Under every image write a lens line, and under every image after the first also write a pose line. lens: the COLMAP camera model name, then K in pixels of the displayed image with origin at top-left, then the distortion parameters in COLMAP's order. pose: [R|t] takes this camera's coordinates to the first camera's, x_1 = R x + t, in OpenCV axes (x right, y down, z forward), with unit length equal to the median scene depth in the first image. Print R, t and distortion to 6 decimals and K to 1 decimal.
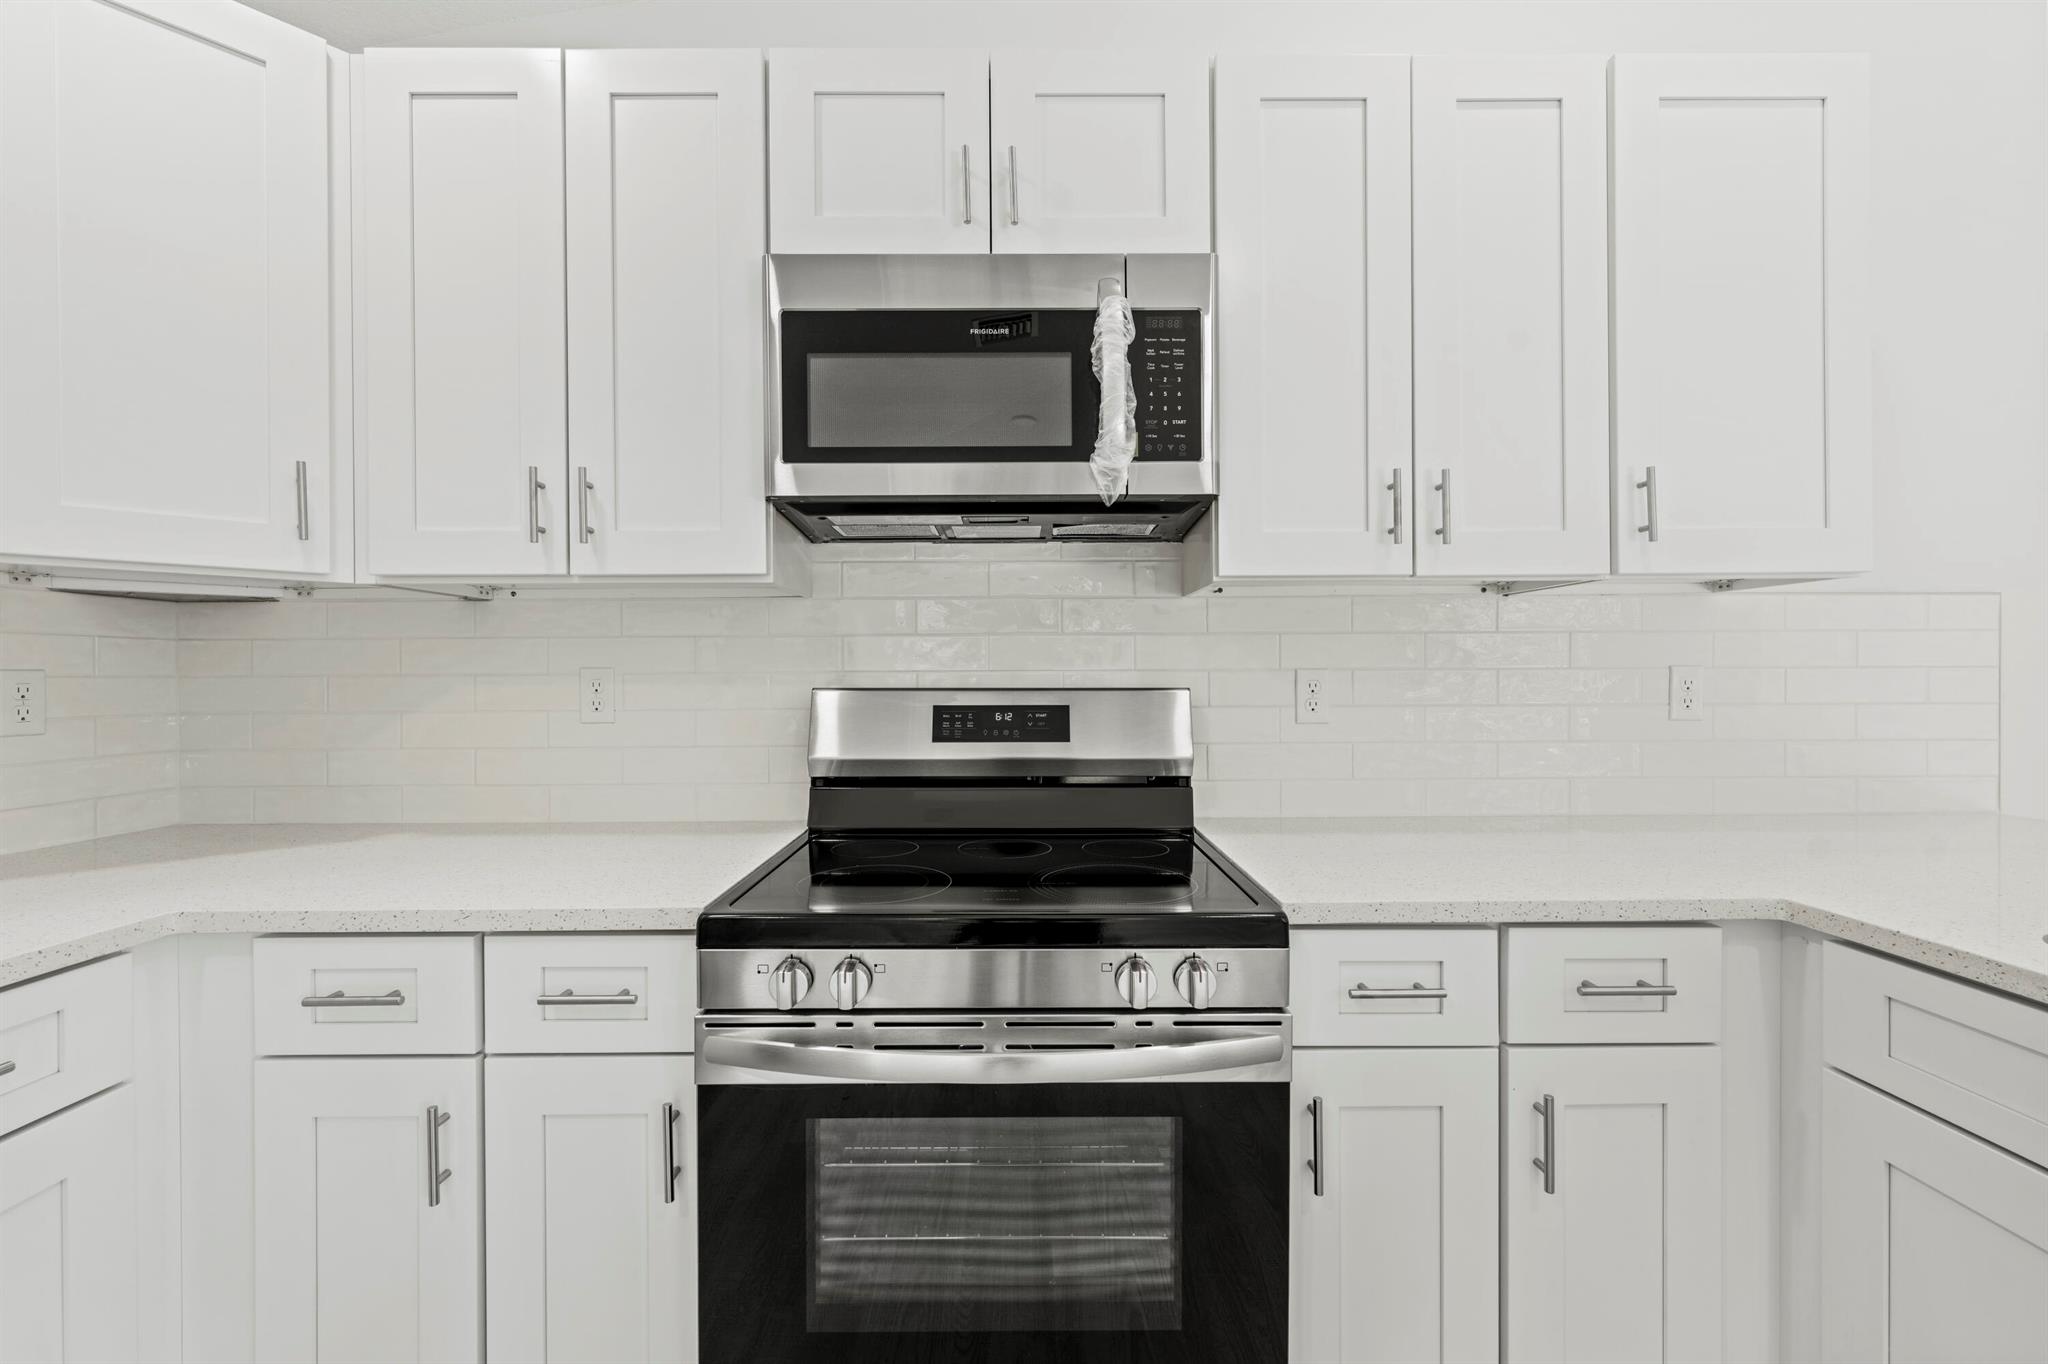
lens RADIAL K [[829.1, 0, 1010.0], [0, 829.1, 678.2], [0, 0, 1]] dist [-0.000715, -0.000770]
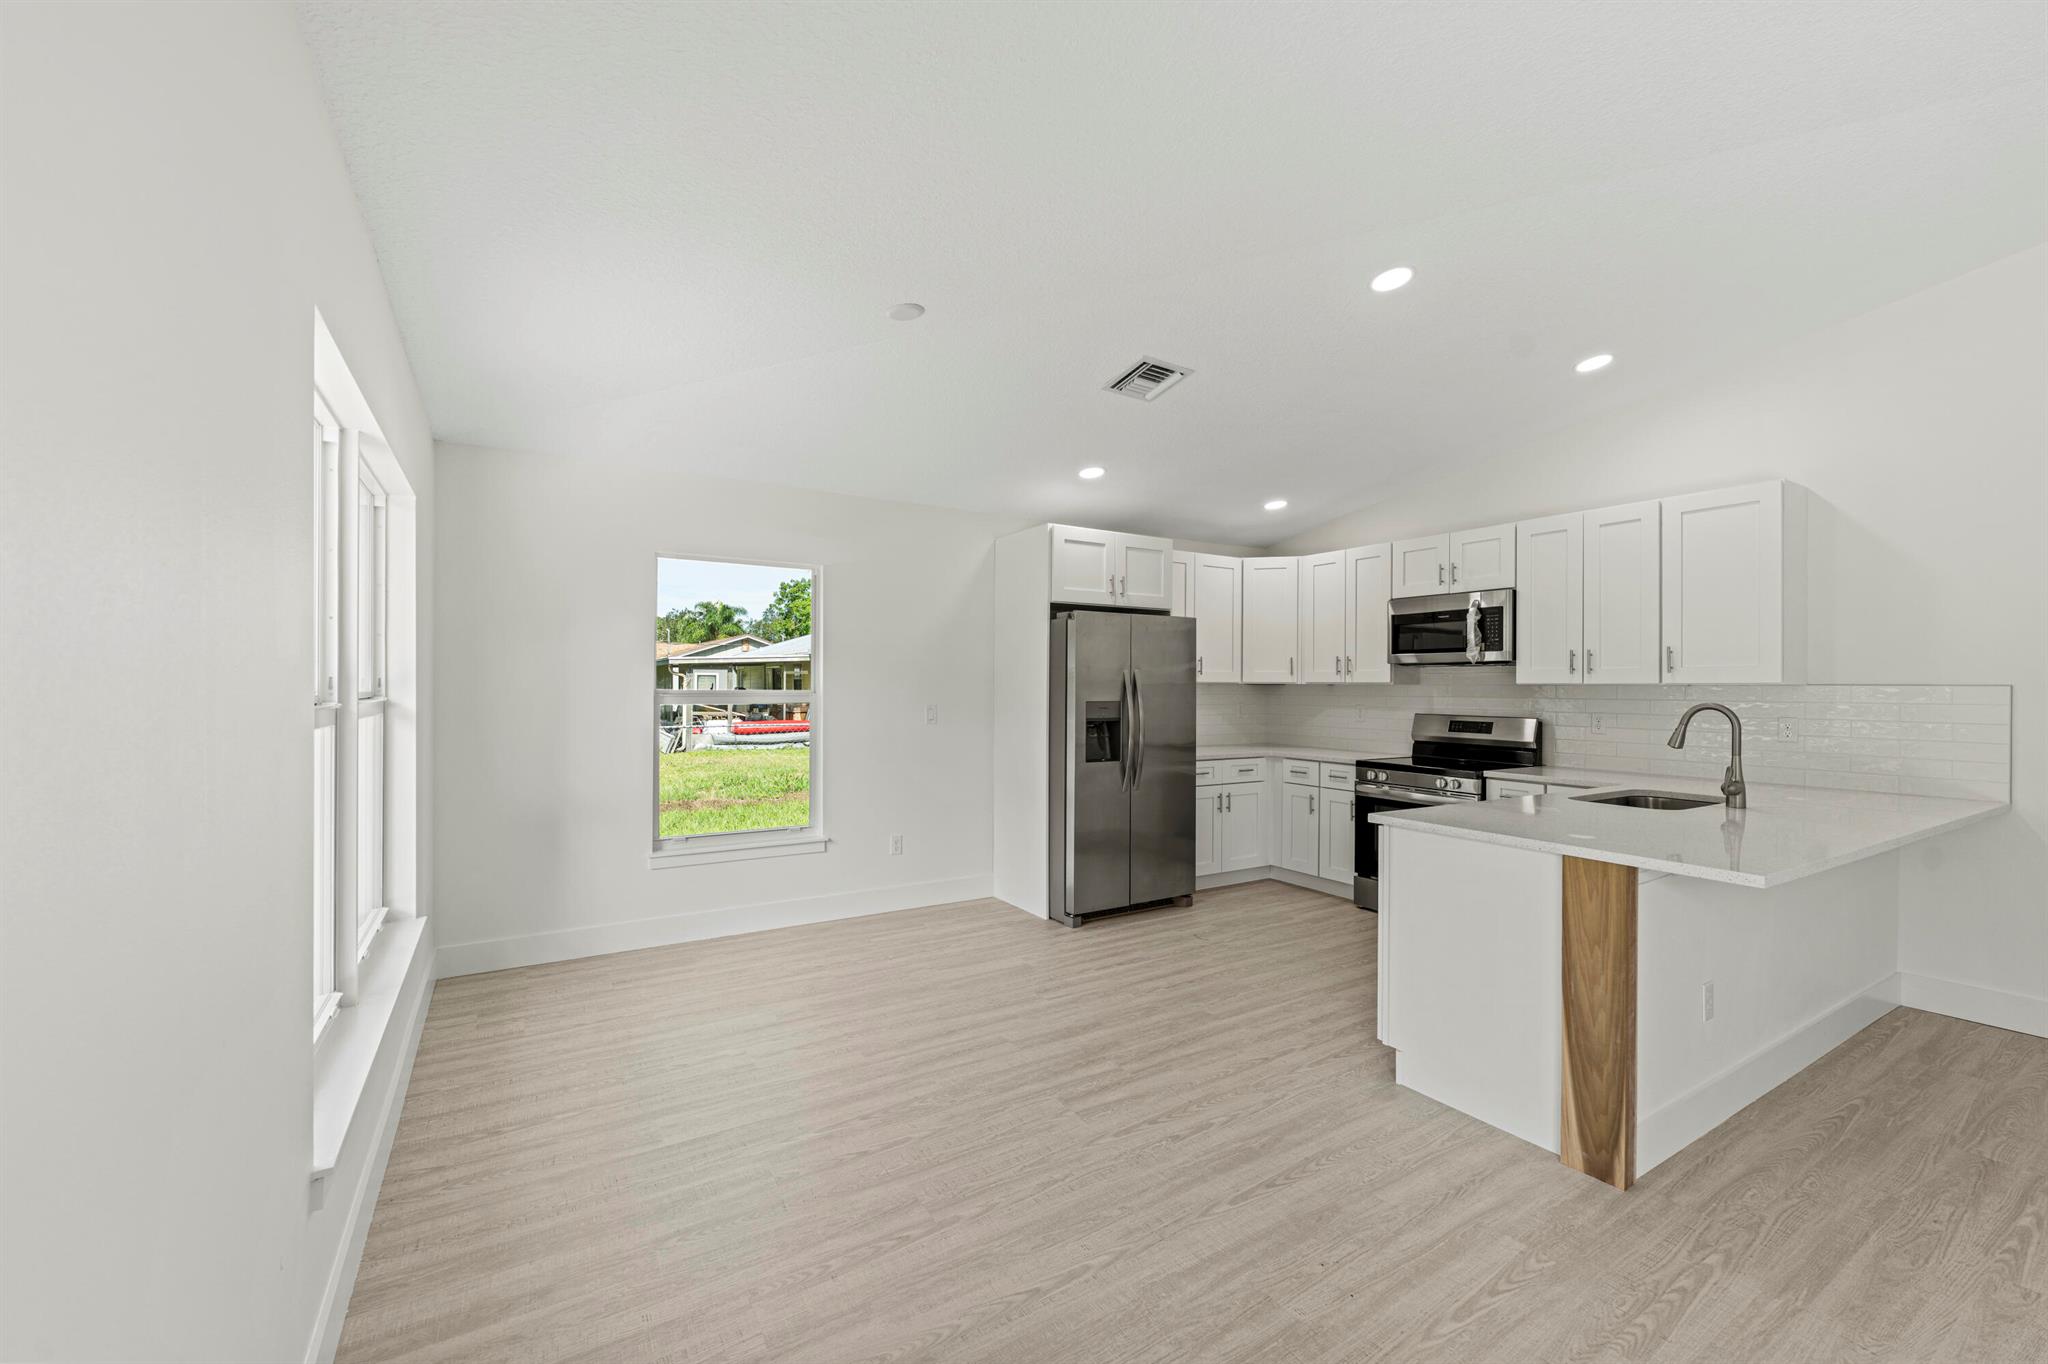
lens RADIAL K [[829.1, 0, 1026.2], [0, 829.1, 682.3], [0, 0, 1]] dist [-0.000715, -0.000770]
pose [[0.520090, 0.002148, -0.854109, 2.081120], [-0.013055, 0.999900, -0.005435, -0.087010], [0.854012, 0.013978, 0.520066, -2.389582]]
